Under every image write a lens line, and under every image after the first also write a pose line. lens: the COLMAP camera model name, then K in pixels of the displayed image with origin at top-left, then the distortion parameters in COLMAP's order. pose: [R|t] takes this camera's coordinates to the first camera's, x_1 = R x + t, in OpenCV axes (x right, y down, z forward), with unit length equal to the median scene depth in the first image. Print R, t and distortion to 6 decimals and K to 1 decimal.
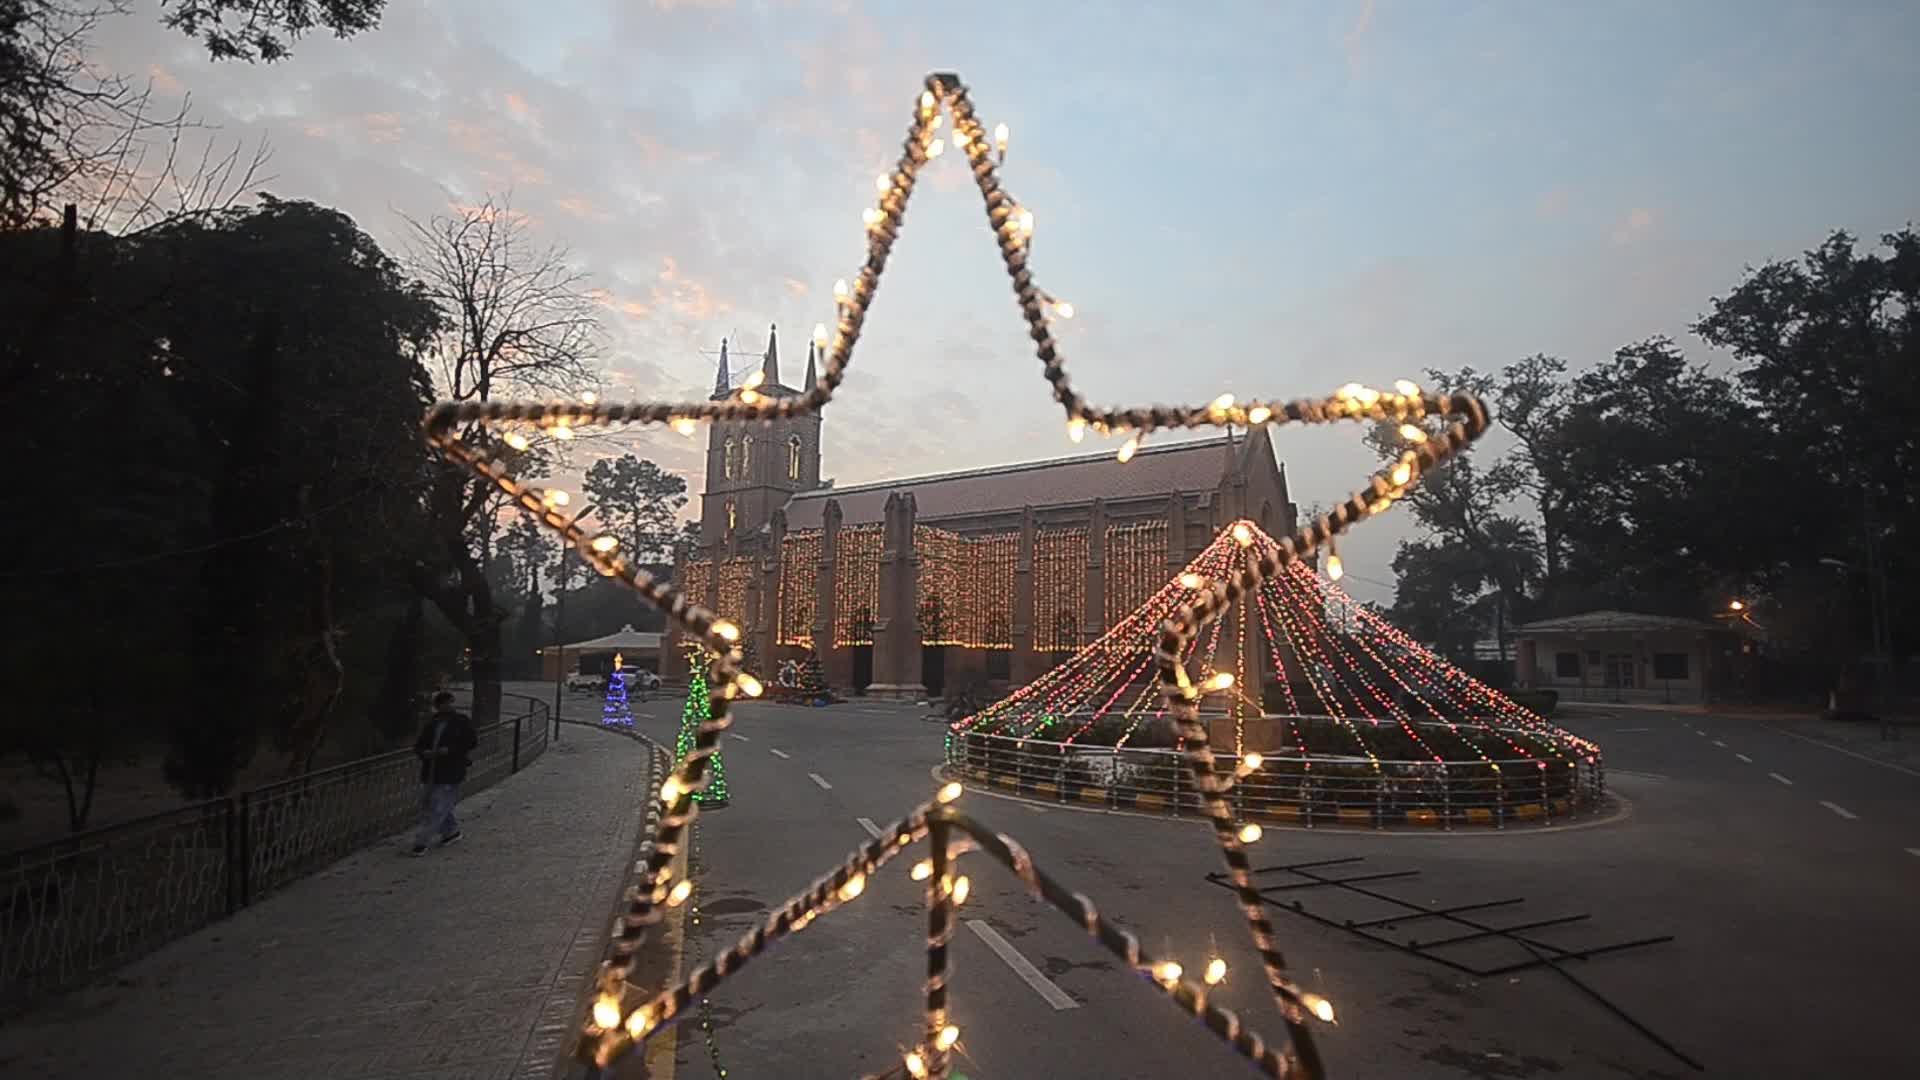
lens RADIAL K [[882.6, 0, 965.8], [0, 882.6, 551.4], [0, 0, 1]] dist [0.010647, -0.011118]
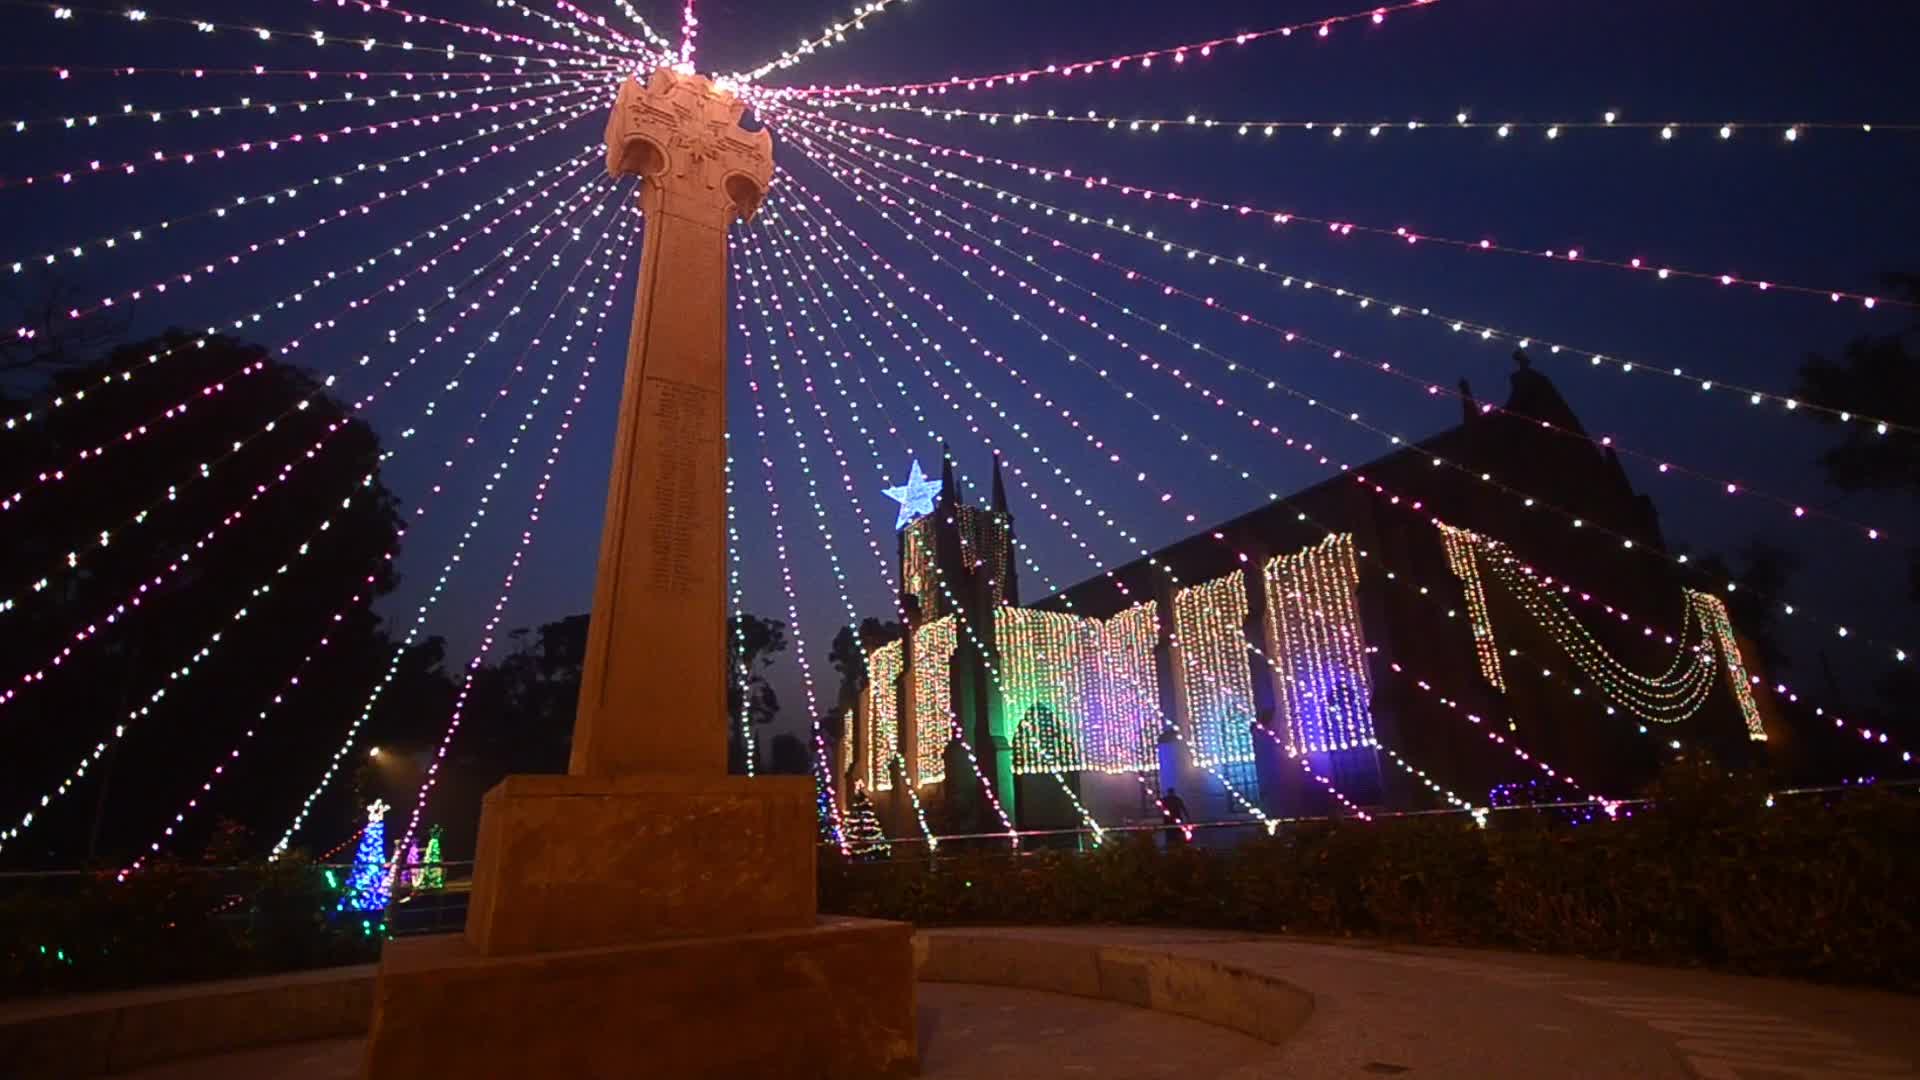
lens RADIAL K [[873.8, 0, 967.2], [0, 873.8, 549.8], [0, 0, 1]] dist [0.003281, -0.004641]
pose [[0.911456, -0.183408, -0.368251, 0.214689], [0.110438, 0.971349, -0.210438, 0.081412], [0.396296, 0.151136, 0.905598, 0.358486]]
